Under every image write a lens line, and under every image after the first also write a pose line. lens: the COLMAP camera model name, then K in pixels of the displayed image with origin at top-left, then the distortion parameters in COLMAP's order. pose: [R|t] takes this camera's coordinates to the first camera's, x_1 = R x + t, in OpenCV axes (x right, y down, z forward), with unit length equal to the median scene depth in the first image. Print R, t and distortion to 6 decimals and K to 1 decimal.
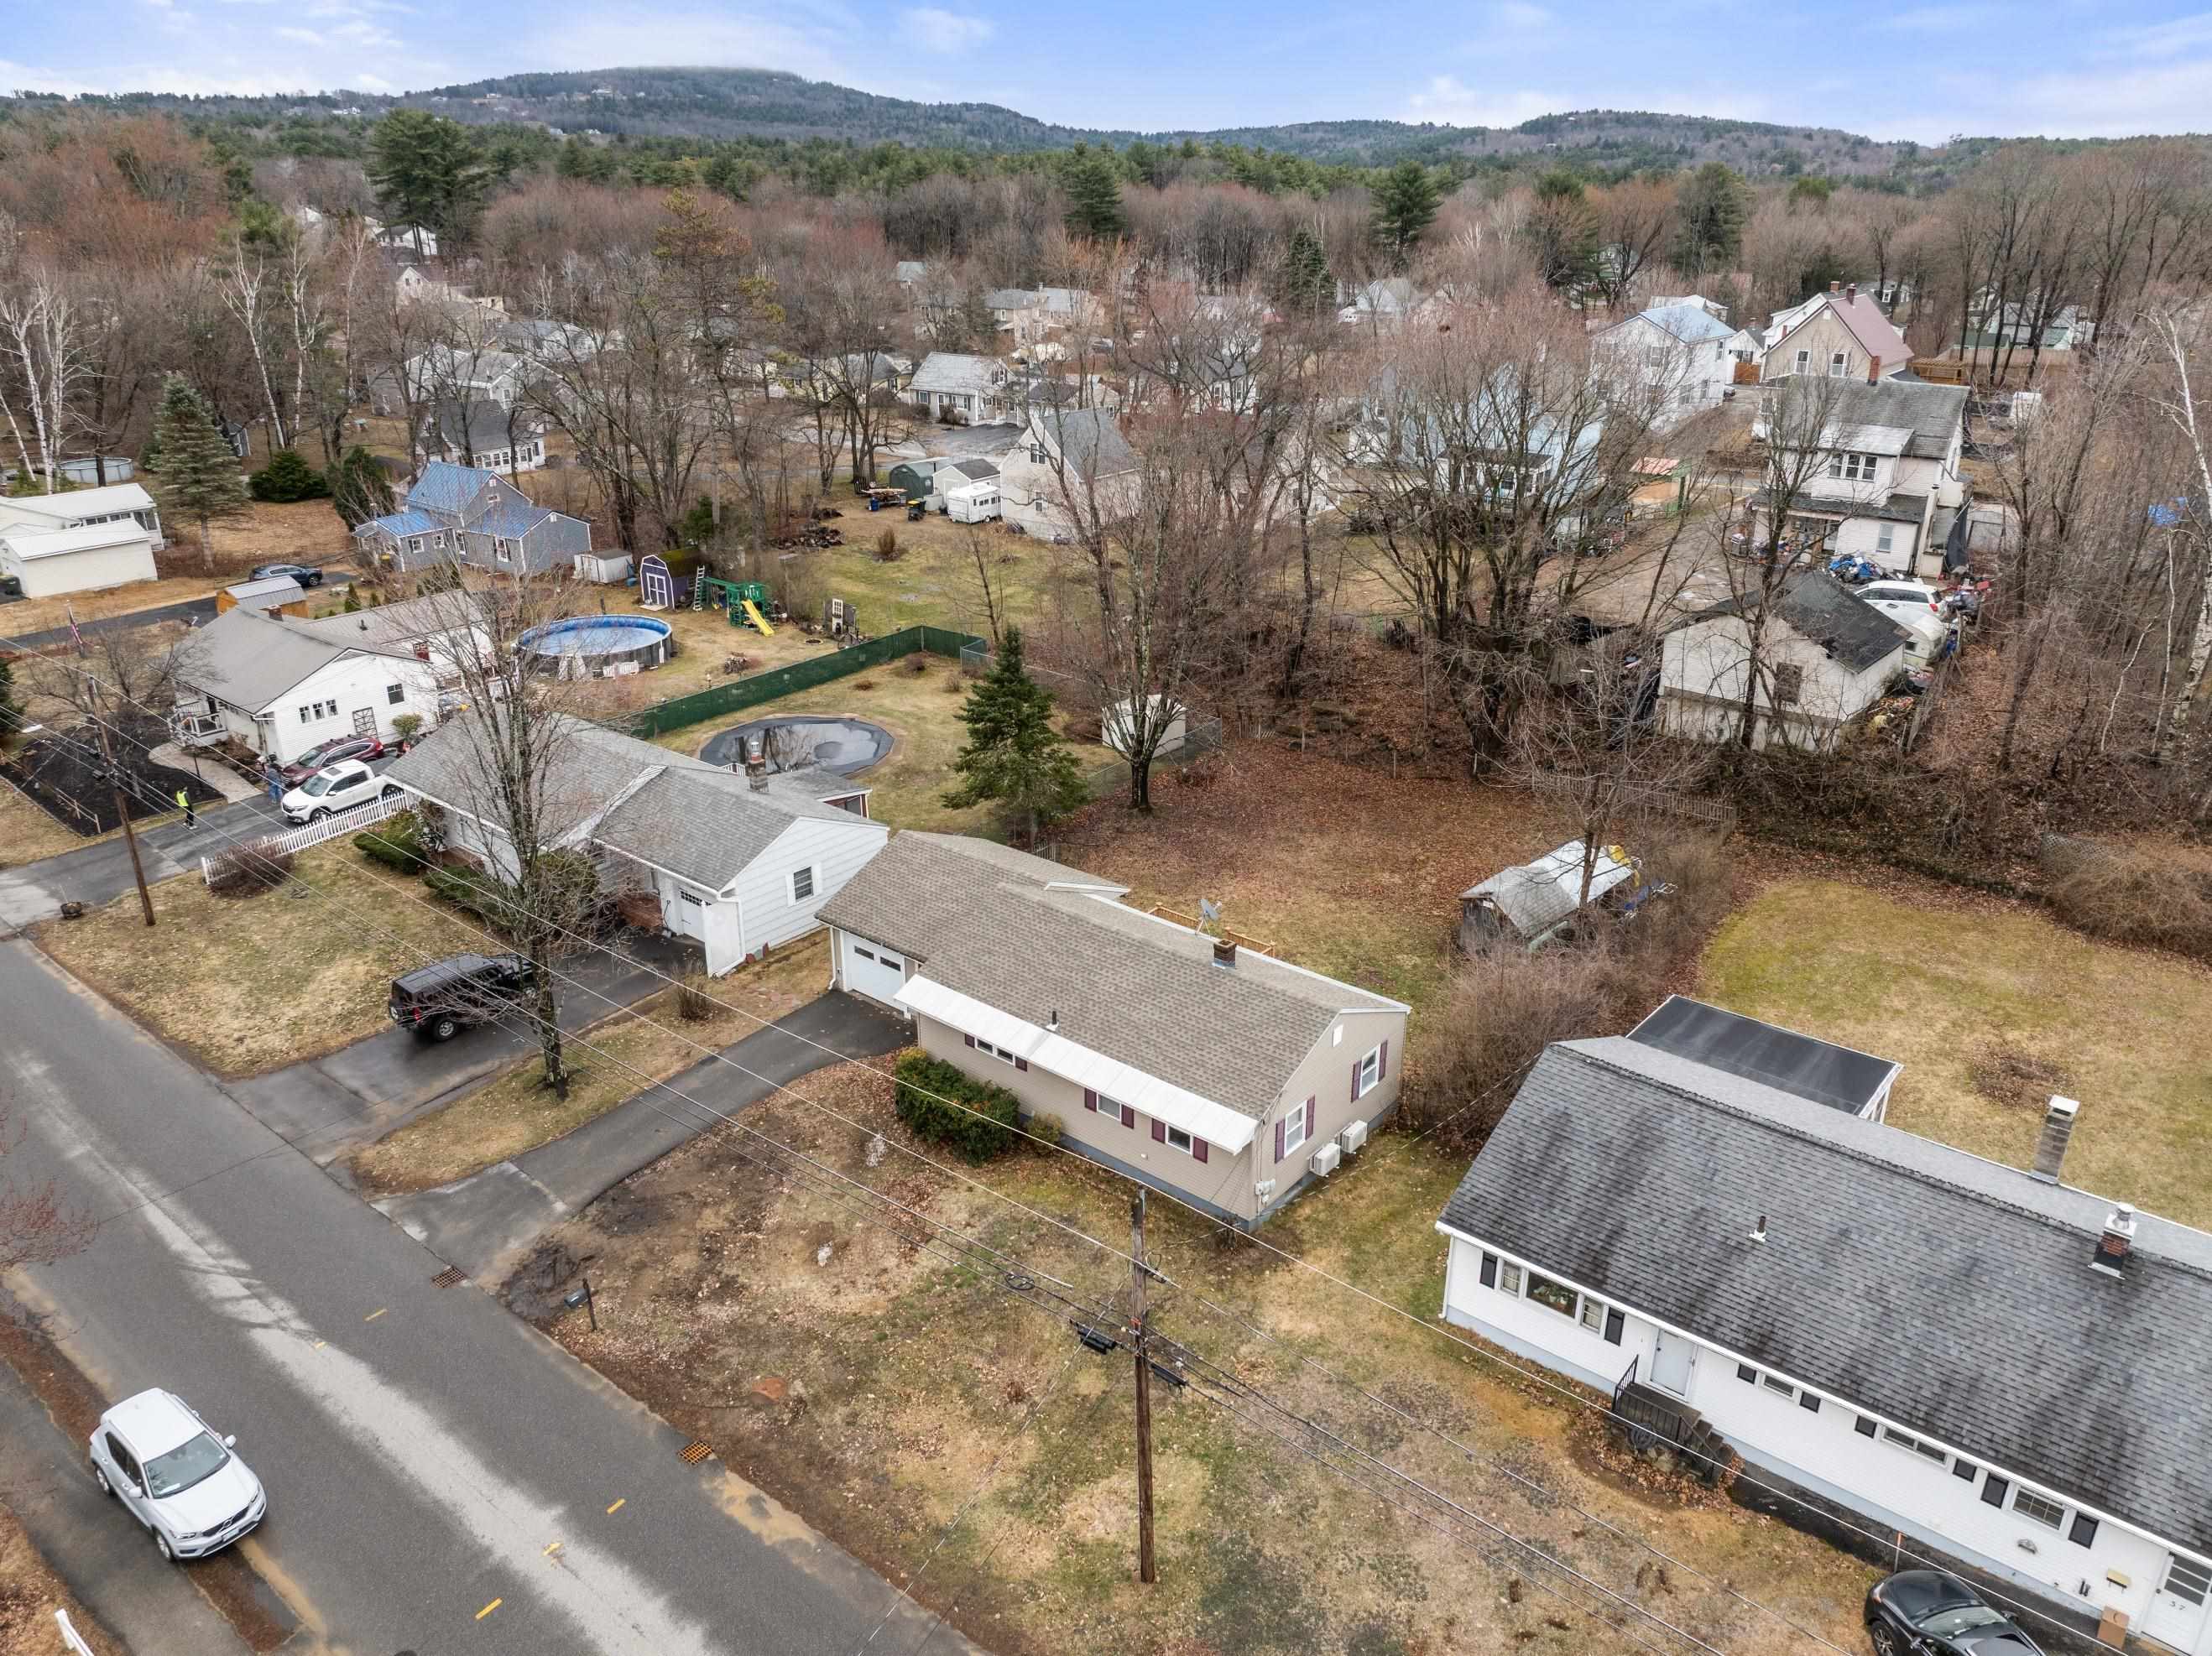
lens RADIAL K [[1560.4, 0, 1111.7], [0, 1560.4, 815.0], [0, 0, 1]] dist [-0.006336, -0.075994]
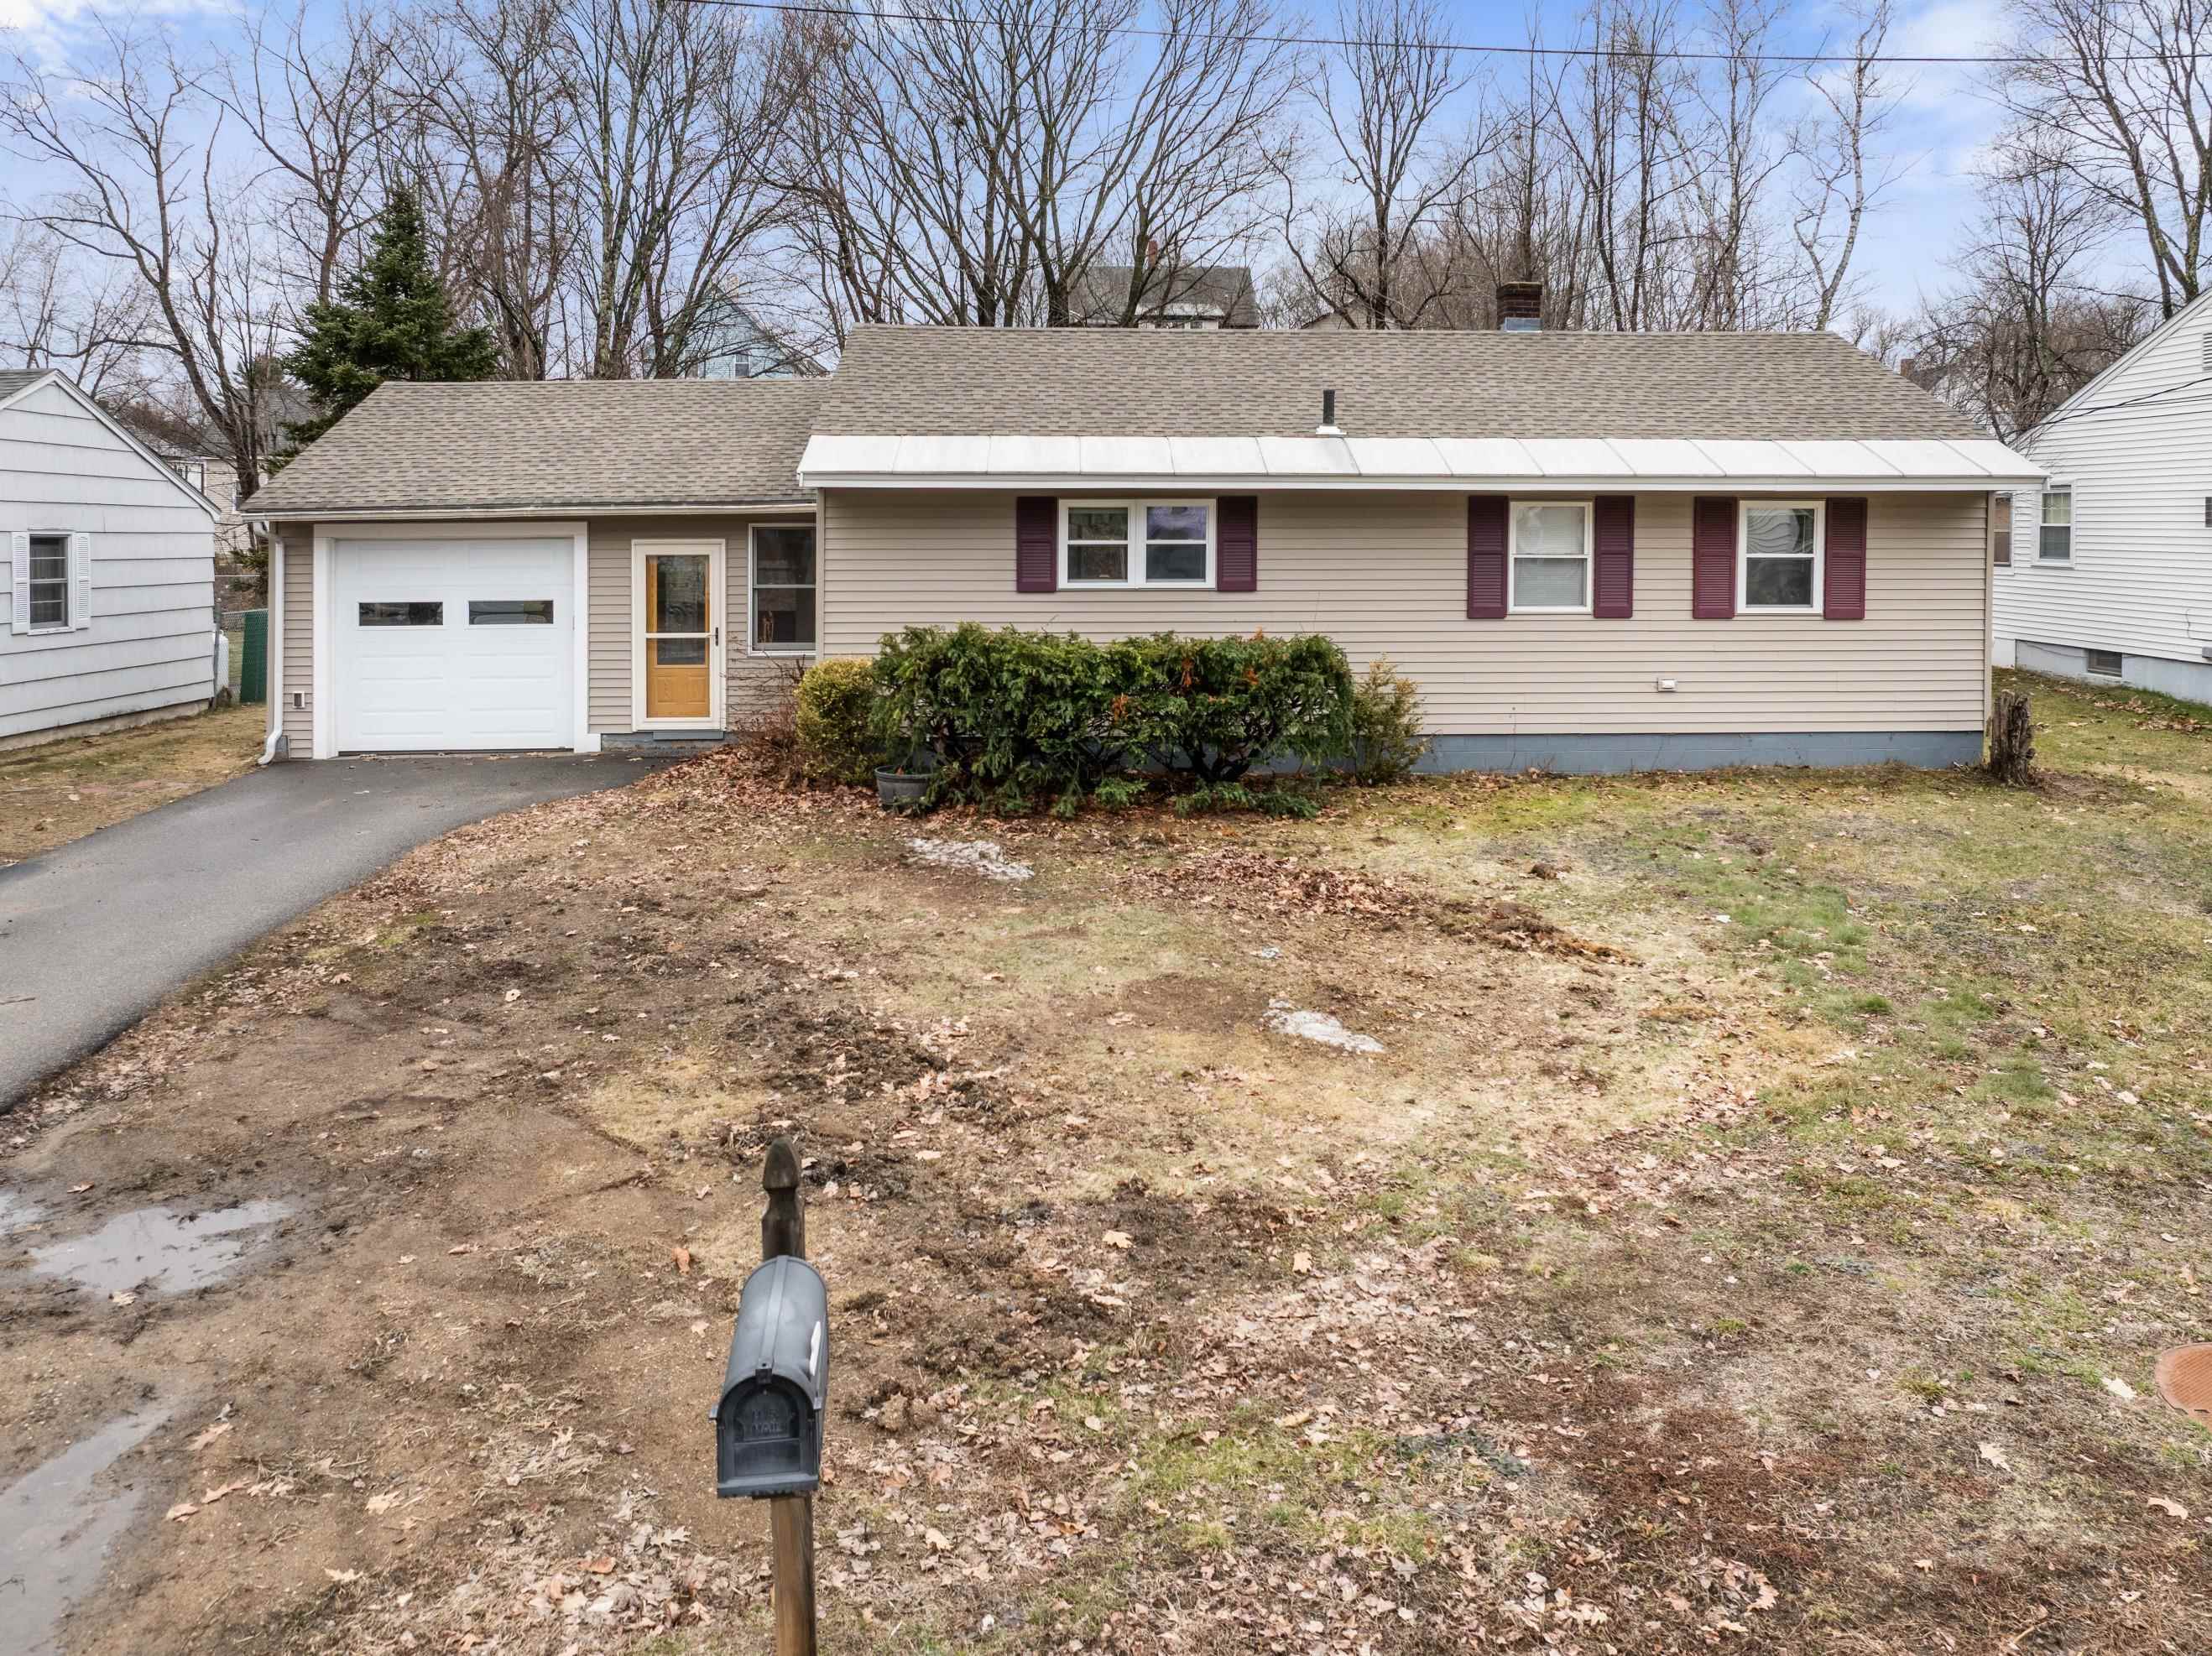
lens RADIAL K [[1628.1, 0, 1119.5], [0, 1628.1, 572.8], [0, 0, 1]] dist [-0.045728, 0.011379]
pose [[0.745784, -0.019374, 0.665907, -0.343168], [0.251459, 0.933821, -0.254453, 0.260871], [-0.616908, 0.357216, 0.701300, 0.794538]]
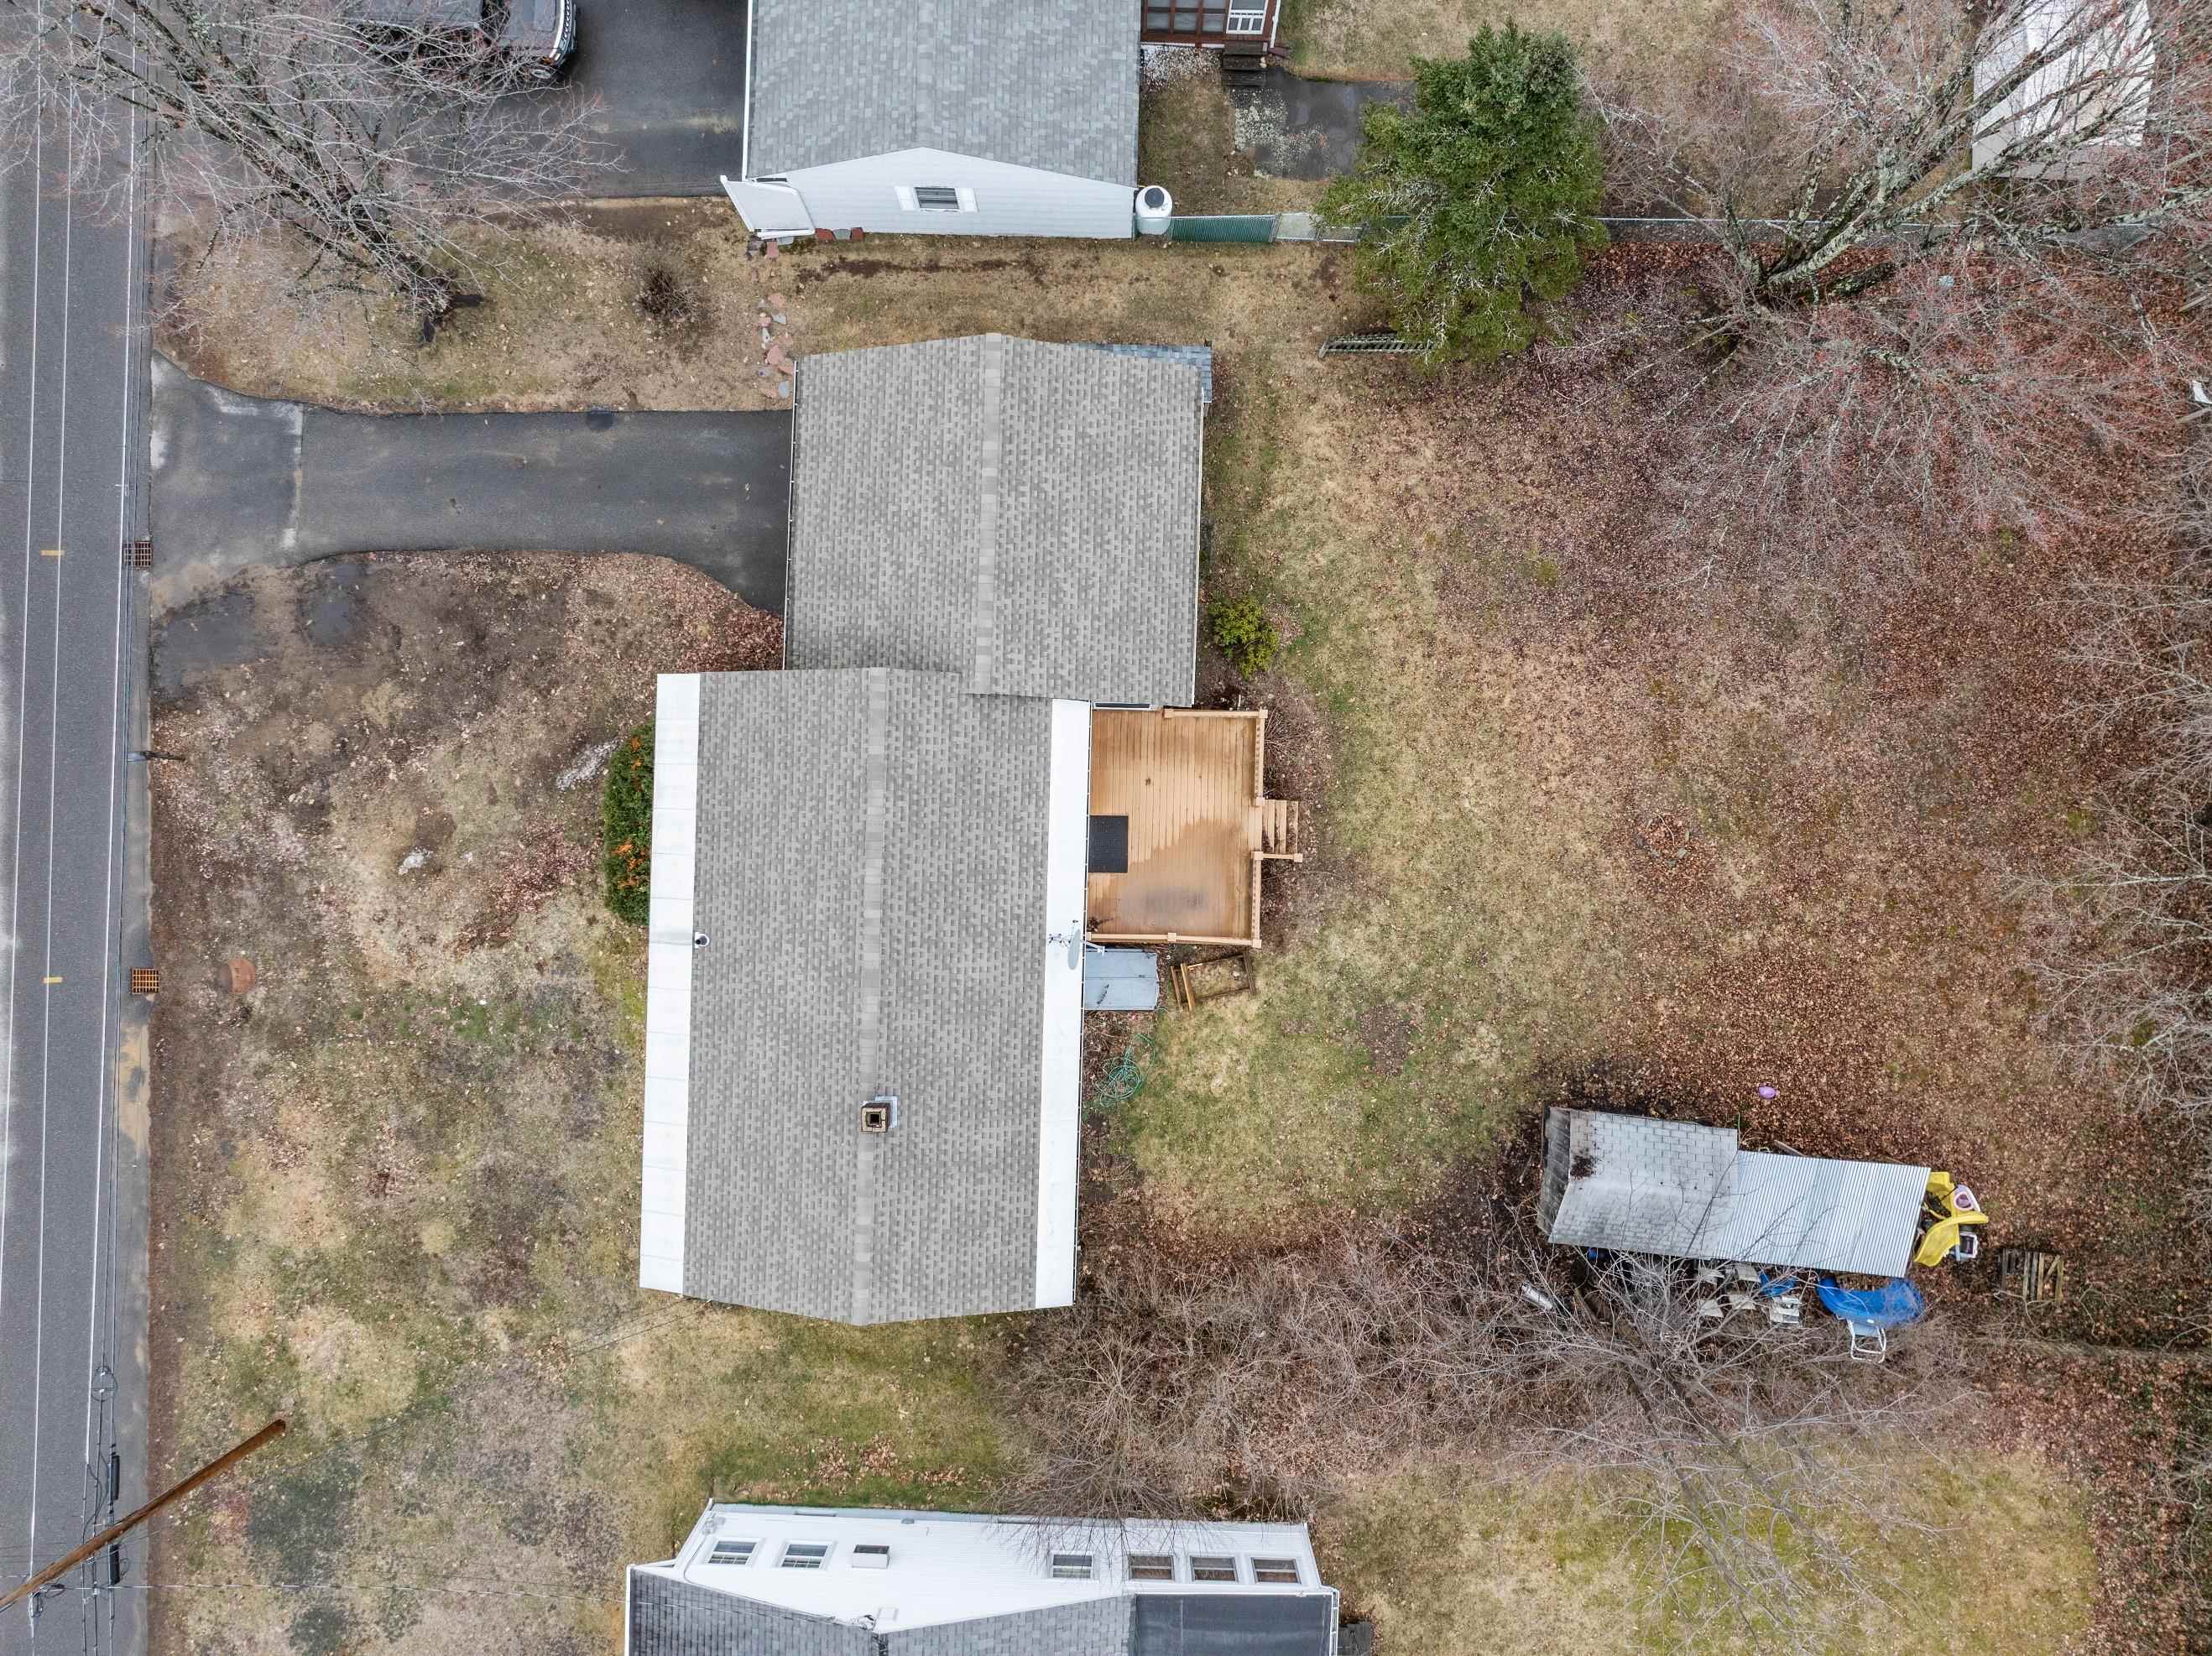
lens RADIAL K [[1556.6, 0, 1110.5], [0, 1556.6, 825.6], [0, 0, 1]] dist [-0.035246, 0.000233]
pose [[0.615145, 0.788397, -0.005103, 0.041000], [-0.295133, 0.236269, 0.925783, -0.605561], [0.731090, -0.567985, 0.378022, 0.926142]]
